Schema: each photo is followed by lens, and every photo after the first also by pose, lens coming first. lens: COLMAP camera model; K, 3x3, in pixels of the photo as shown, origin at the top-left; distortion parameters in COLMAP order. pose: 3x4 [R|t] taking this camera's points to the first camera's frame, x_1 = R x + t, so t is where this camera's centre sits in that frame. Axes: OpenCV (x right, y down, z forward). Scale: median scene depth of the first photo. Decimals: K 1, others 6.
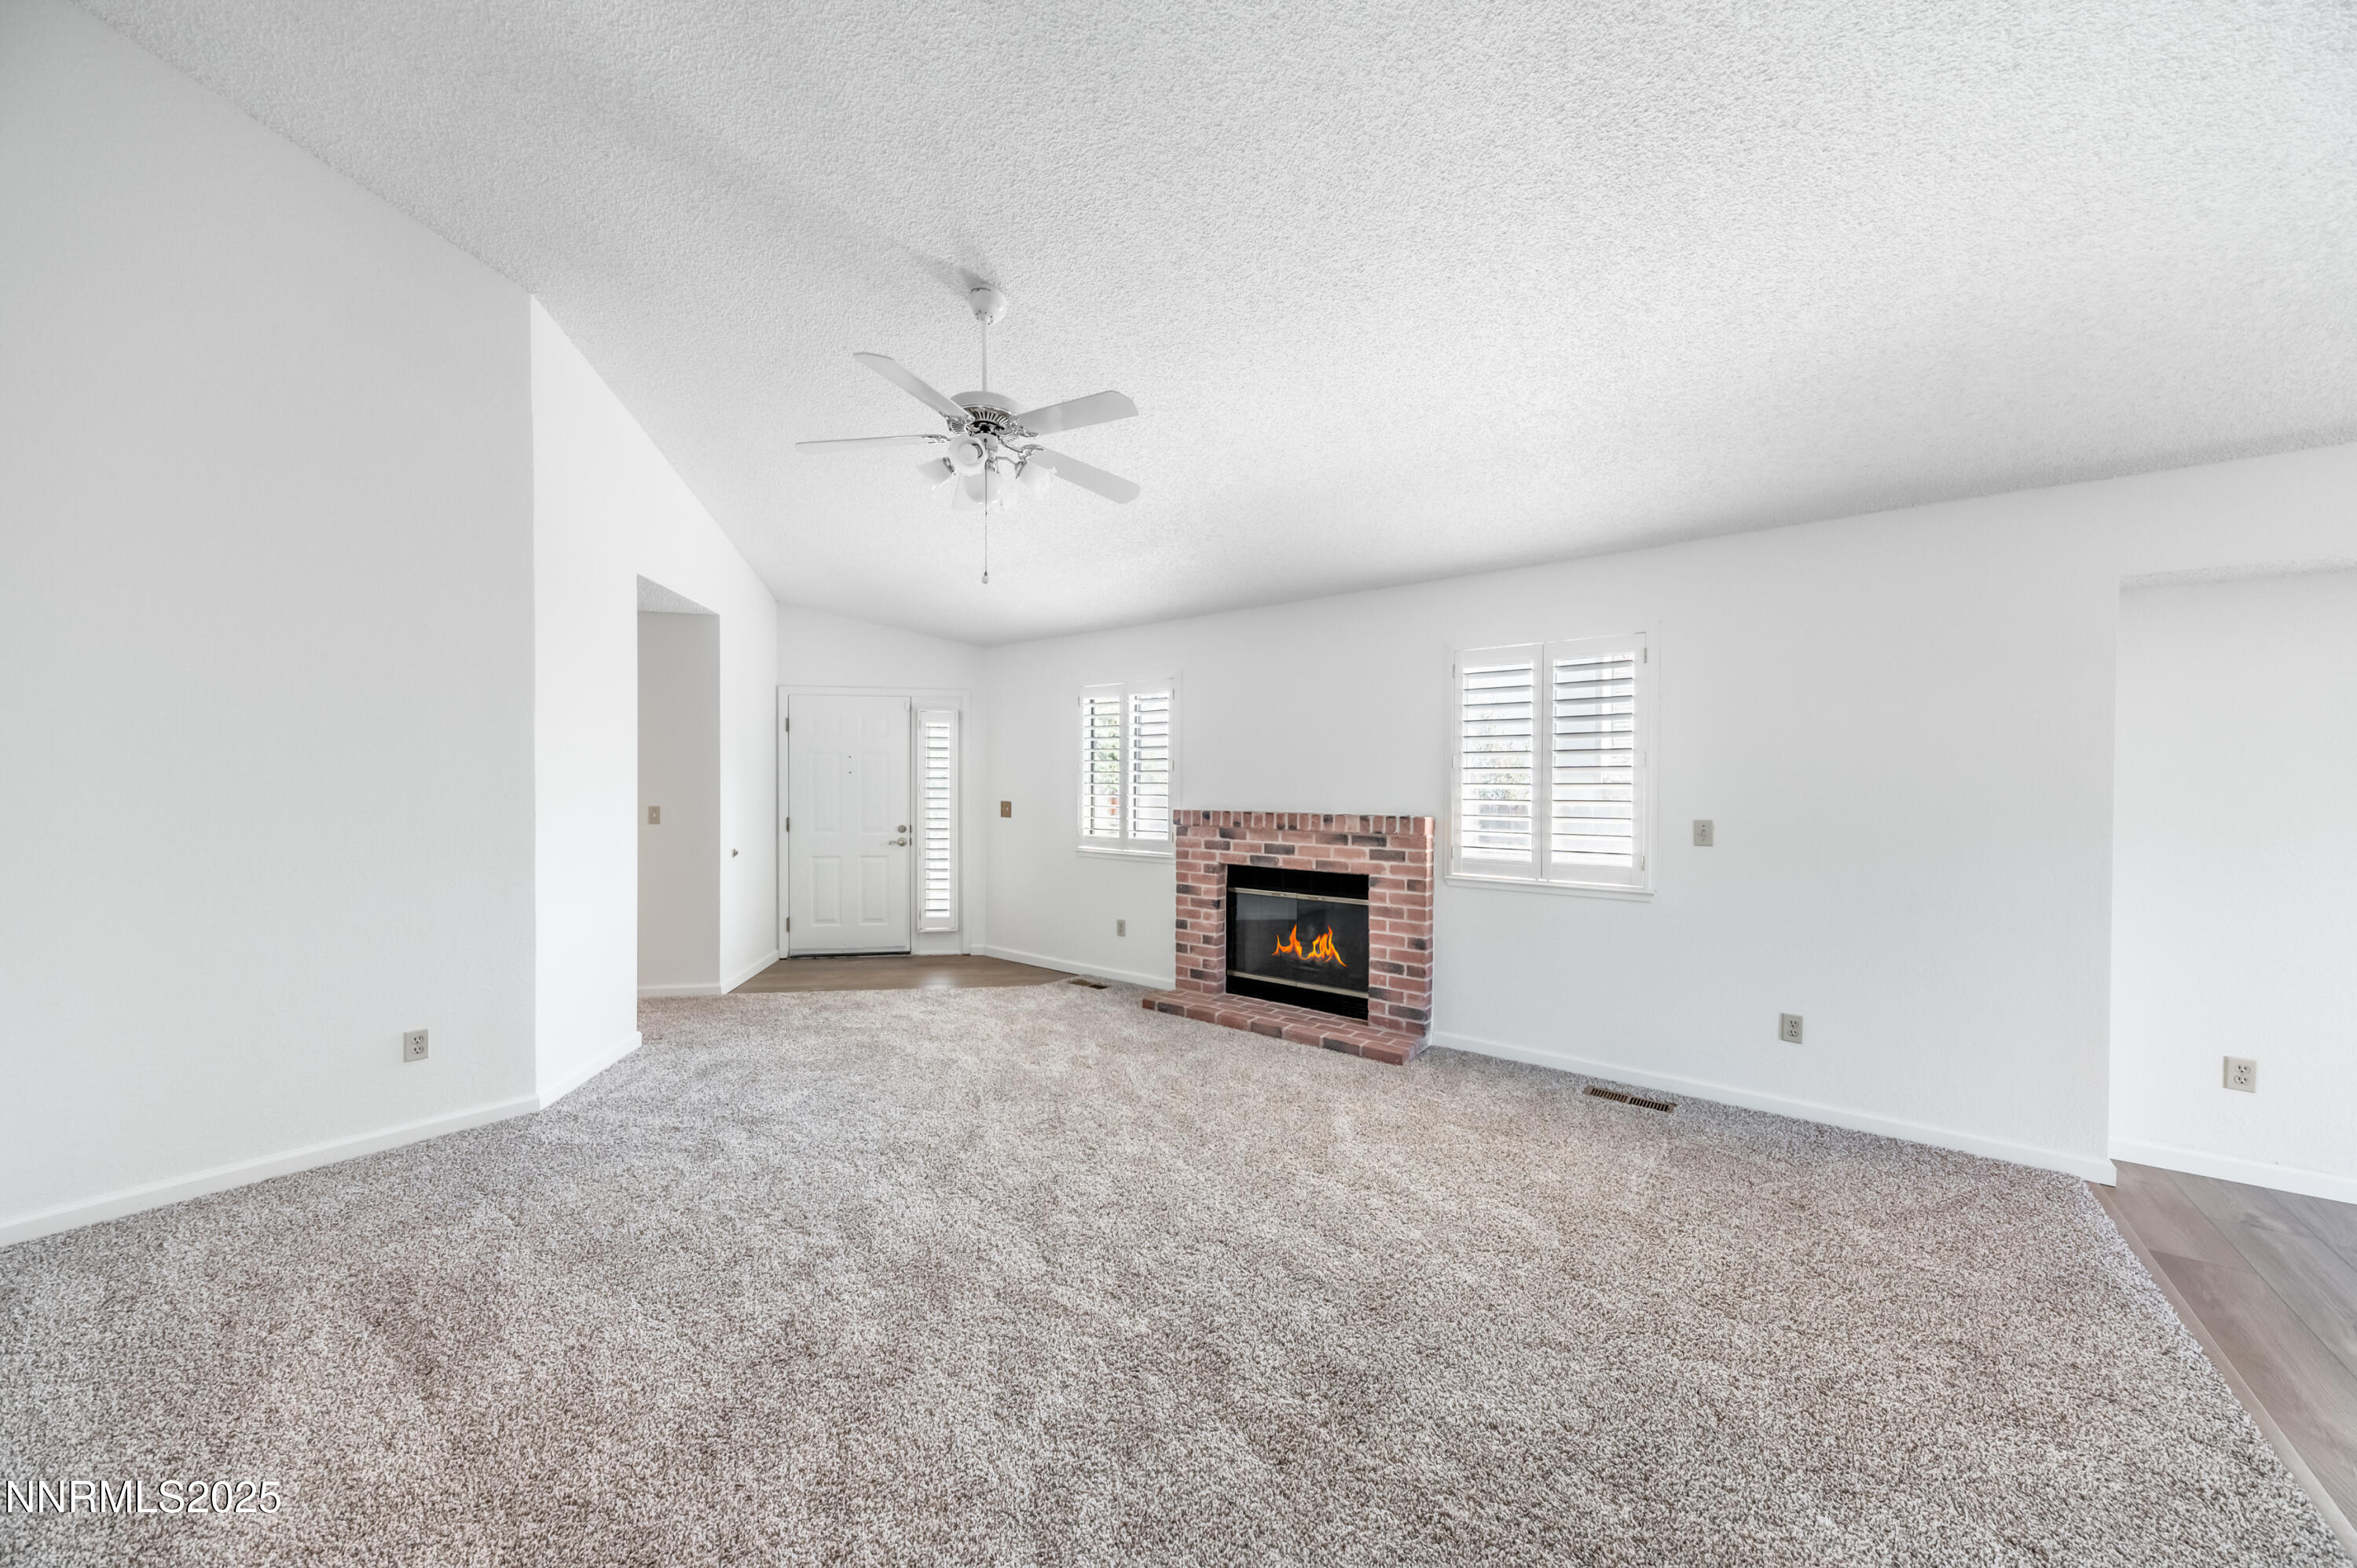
lens RADIAL K [[839.5, 0, 1216.1], [0, 839.5, 781.8], [0, 0, 1]] dist [0.011189, -0.004577]
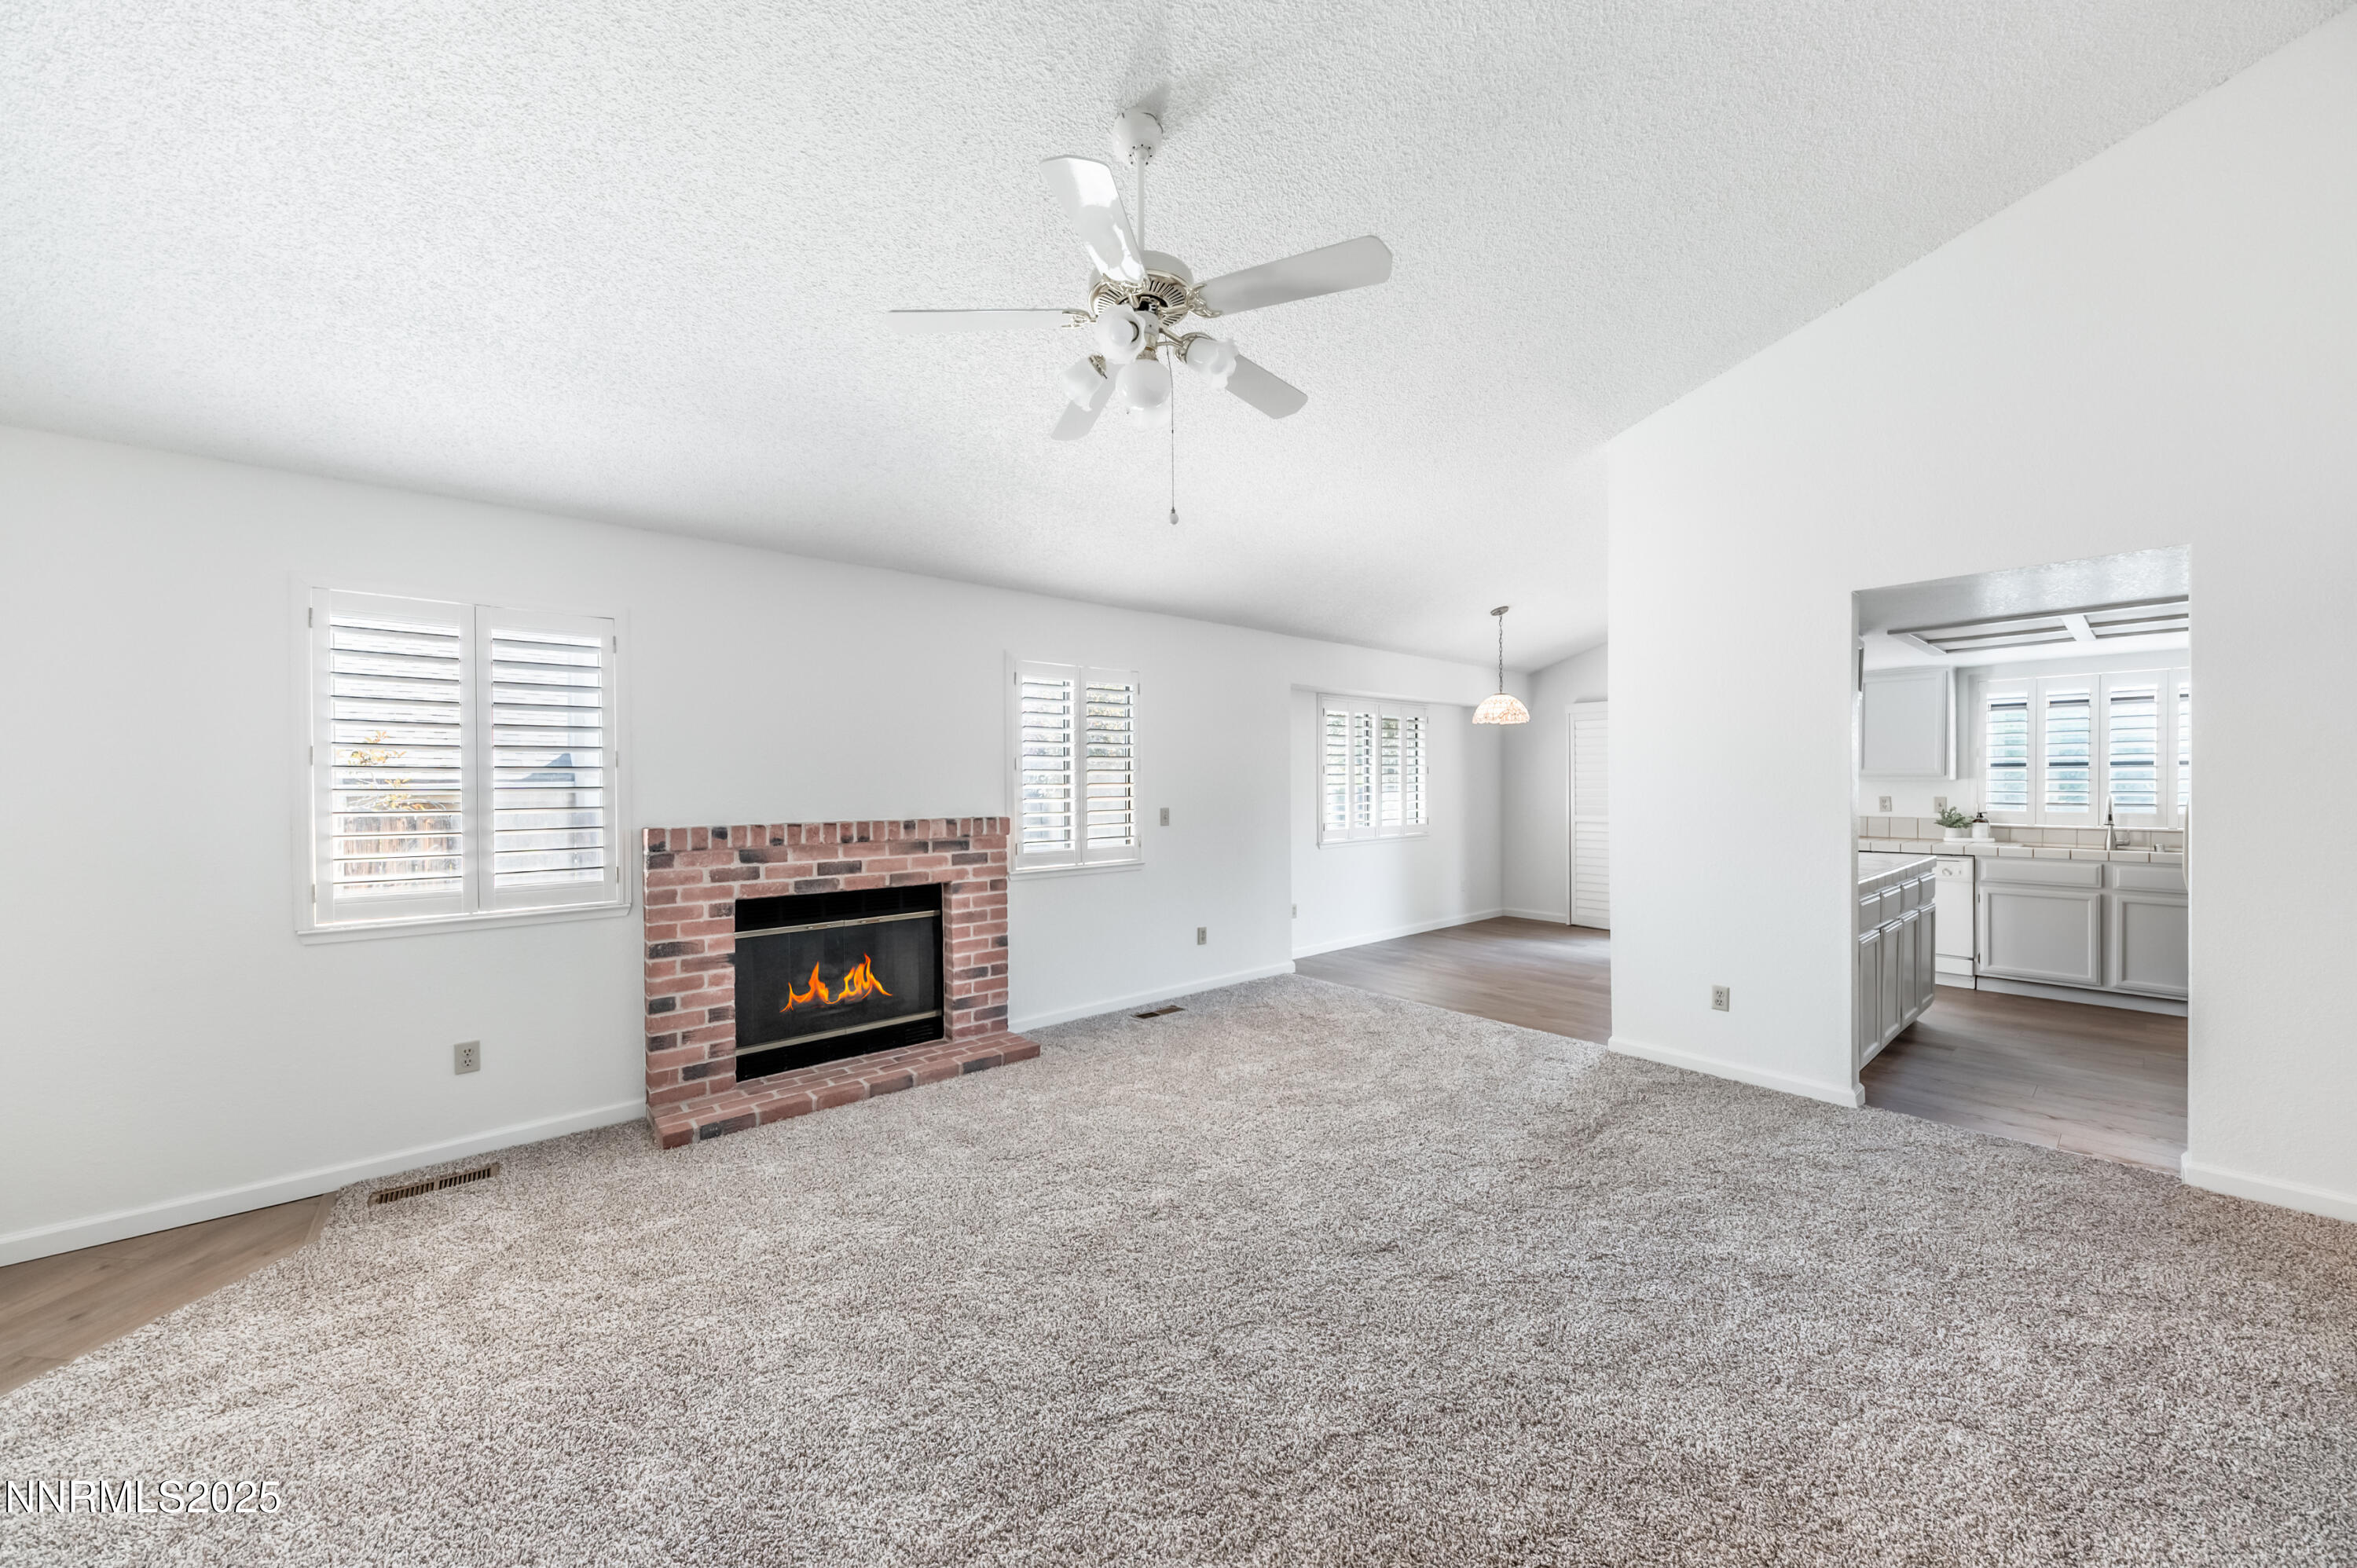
lens RADIAL K [[839.5, 0, 1216.1], [0, 839.5, 781.8], [0, 0, 1]] dist [0.011189, -0.004577]
pose [[0.190093, -0.001111, 0.981765, -0.660013], [0.005776, 0.999983, 0.000013, 0.000308], [-0.981749, 0.005669, 0.190096, 0.507667]]
